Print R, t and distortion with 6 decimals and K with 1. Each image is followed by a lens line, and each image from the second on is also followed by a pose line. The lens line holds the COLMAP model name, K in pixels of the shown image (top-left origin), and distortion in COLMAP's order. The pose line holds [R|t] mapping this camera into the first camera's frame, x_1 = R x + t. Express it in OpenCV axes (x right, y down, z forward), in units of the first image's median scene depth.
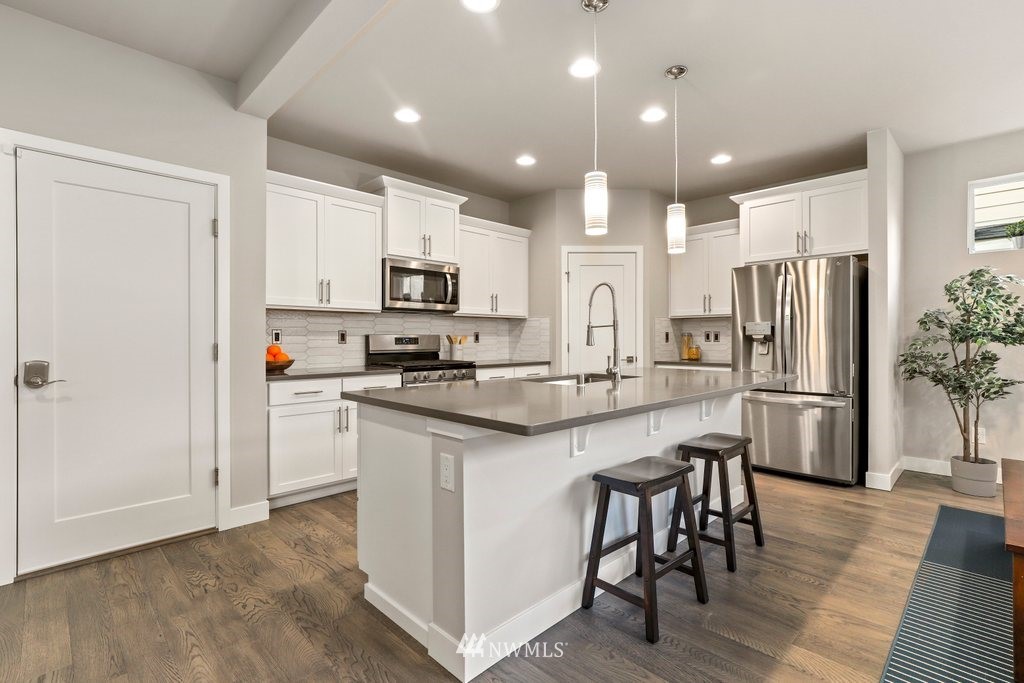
lens RADIAL K [[470.8, 0, 520.5], [0, 470.8, 343.6], [0, 0, 1]] dist [-0.031469, 0.004897]
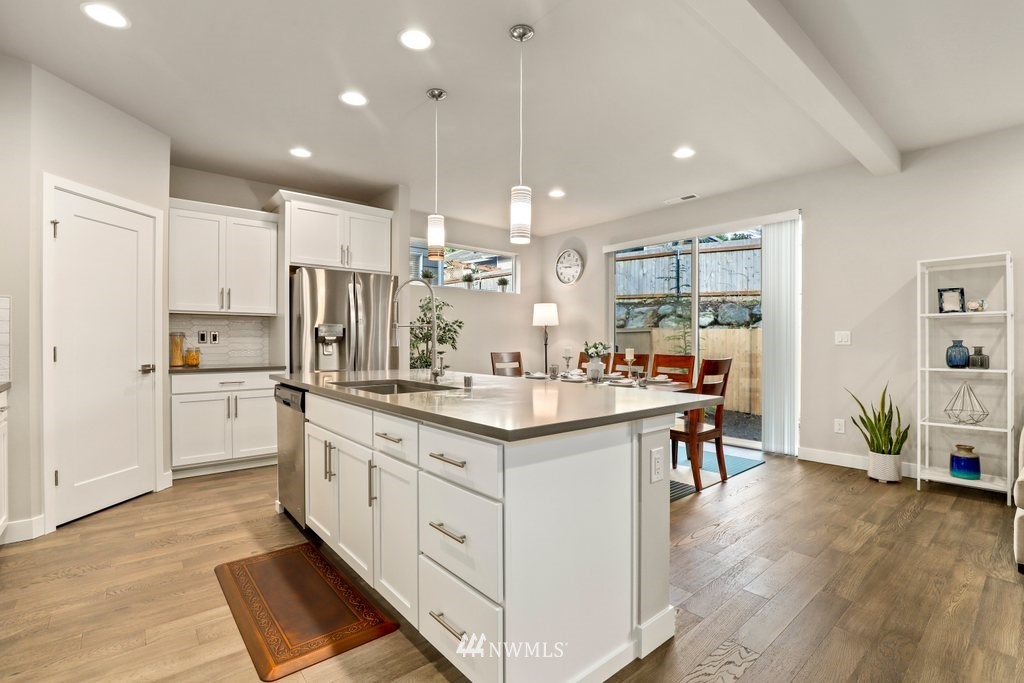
lens RADIAL K [[470.8, 0, 520.7], [0, 470.8, 342.3], [0, 0, 1]] dist [-0.031469, 0.004897]
pose [[0.082192, -0.001522, 0.996615, -0.482991], [0.006303, 0.999980, 0.001007, -0.004188], [-0.996597, 0.006199, 0.082200, 0.474806]]
